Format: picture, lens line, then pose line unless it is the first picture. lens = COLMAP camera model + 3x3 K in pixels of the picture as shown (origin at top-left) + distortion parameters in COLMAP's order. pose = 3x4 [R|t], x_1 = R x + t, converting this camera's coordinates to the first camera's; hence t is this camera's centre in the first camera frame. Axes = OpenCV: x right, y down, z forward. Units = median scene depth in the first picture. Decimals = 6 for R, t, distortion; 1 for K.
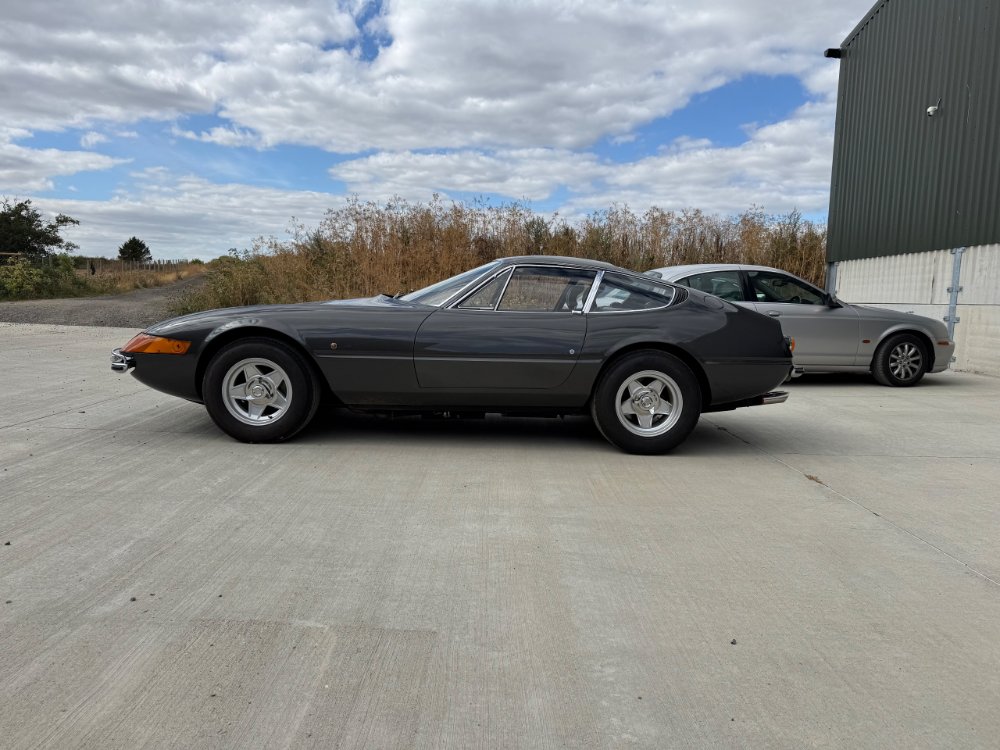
lens RADIAL K [[682.7, 0, 502.4], [0, 682.7, 376.6], [0, 0, 1]] dist [-0.000307, 0.000285]
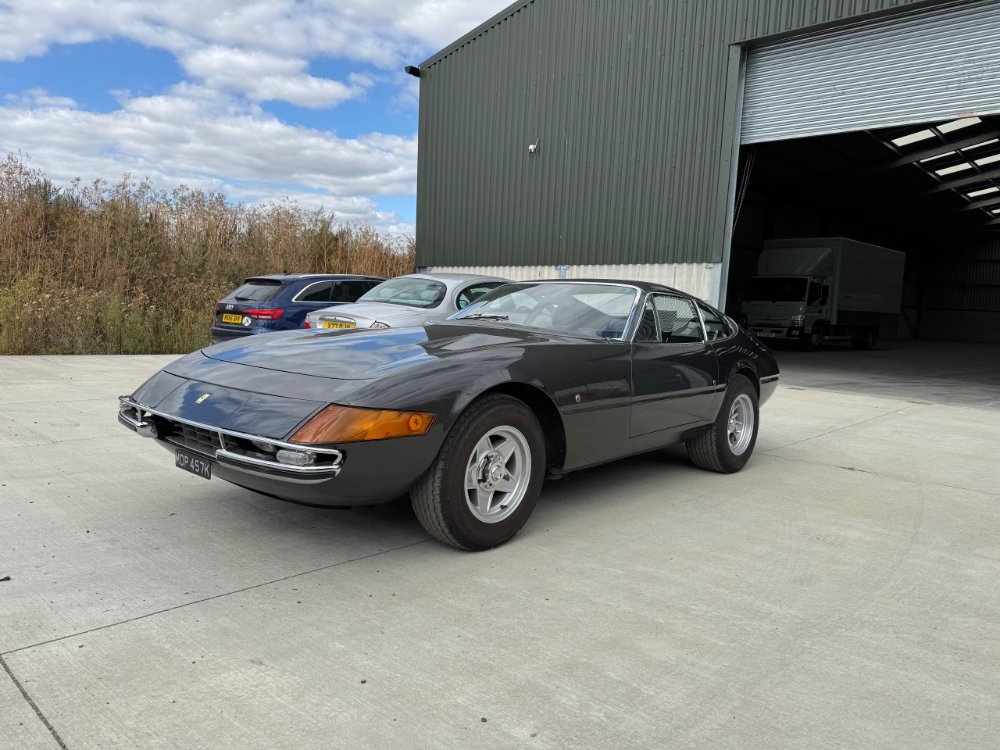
lens RADIAL K [[692.4, 0, 500.7], [0, 692.4, 377.8], [0, 0, 1]] dist [0.034581, -0.048462]
pose [[0.682931, -0.068660, 0.727249, -0.305818], [0.055736, 0.997568, 0.041842, -0.038175], [-0.728354, 0.011958, 0.685097, 0.193245]]
